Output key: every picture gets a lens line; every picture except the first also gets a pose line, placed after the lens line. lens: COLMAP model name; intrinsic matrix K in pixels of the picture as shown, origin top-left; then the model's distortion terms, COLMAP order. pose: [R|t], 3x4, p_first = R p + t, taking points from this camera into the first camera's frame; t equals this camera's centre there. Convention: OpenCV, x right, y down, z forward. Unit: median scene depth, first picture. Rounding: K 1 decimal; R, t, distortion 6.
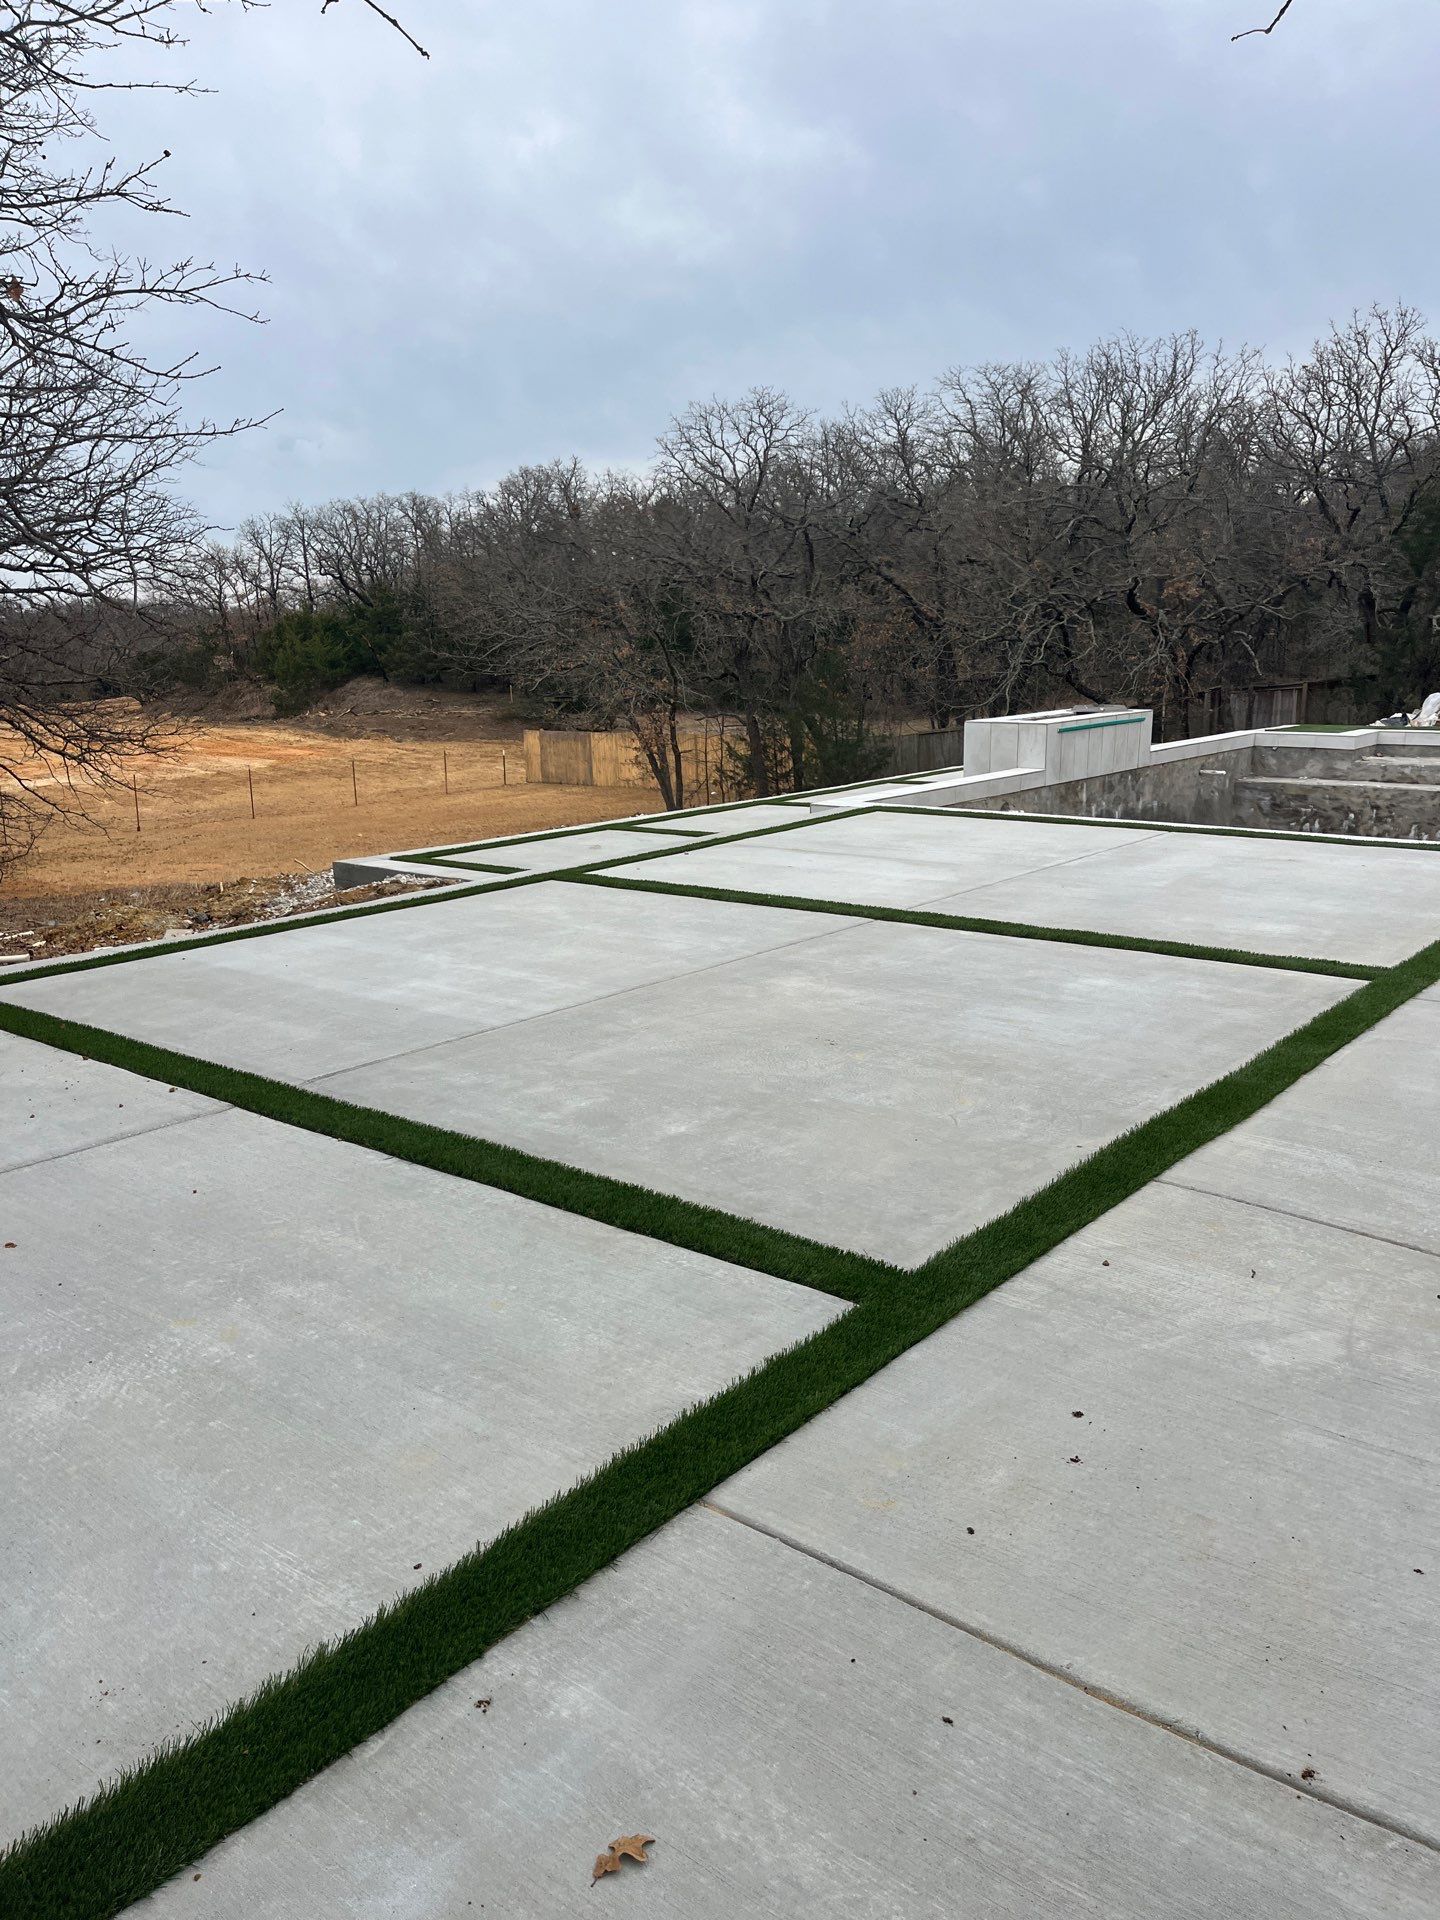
lens RADIAL K [[1336.0, 0, 720.0], [0, 1336.0, 960.0], [0, 0, 1]] dist [0.005878, -0.004275]
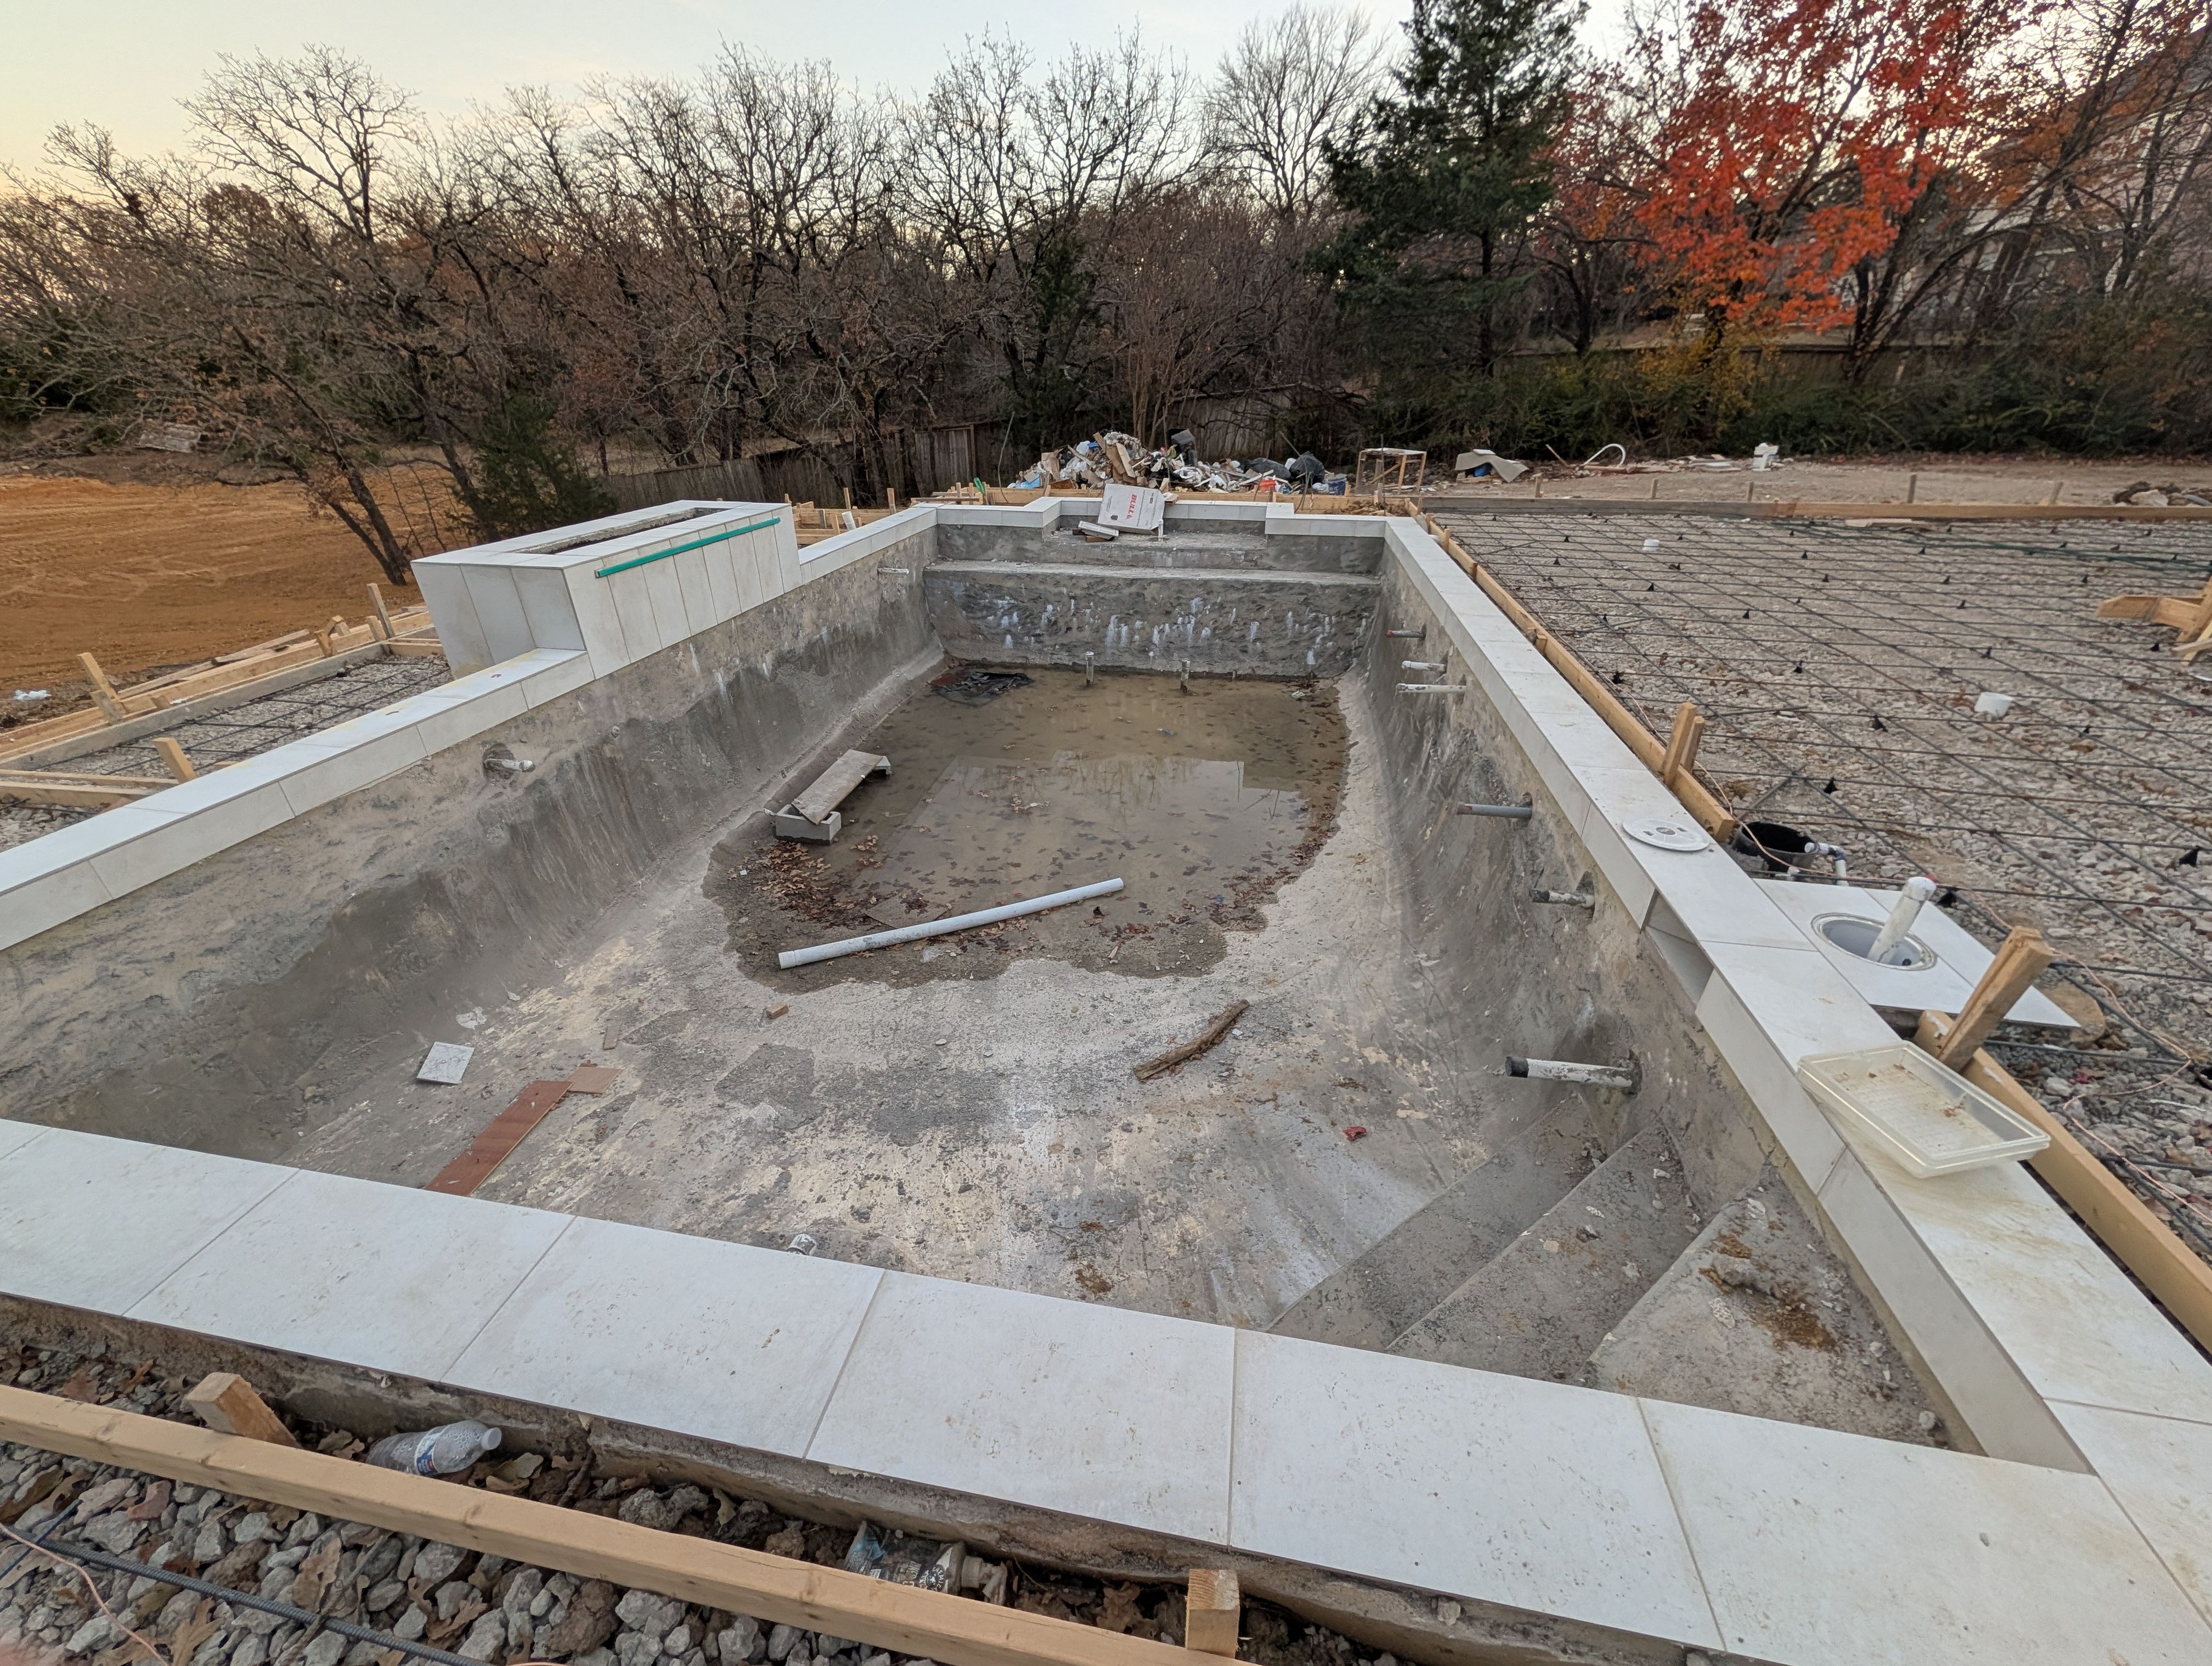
lens RADIAL K [[892.4, 0, 1106.0], [0, 892.4, 833.0], [0, 0, 1]] dist [0.000346, -0.000256]
pose [[0.856024, -0.218885, 0.468307, 0.107186], [0.103455, 0.960142, 0.259661, -0.064449], [-0.506477, -0.173827, 0.844550, 0.253029]]
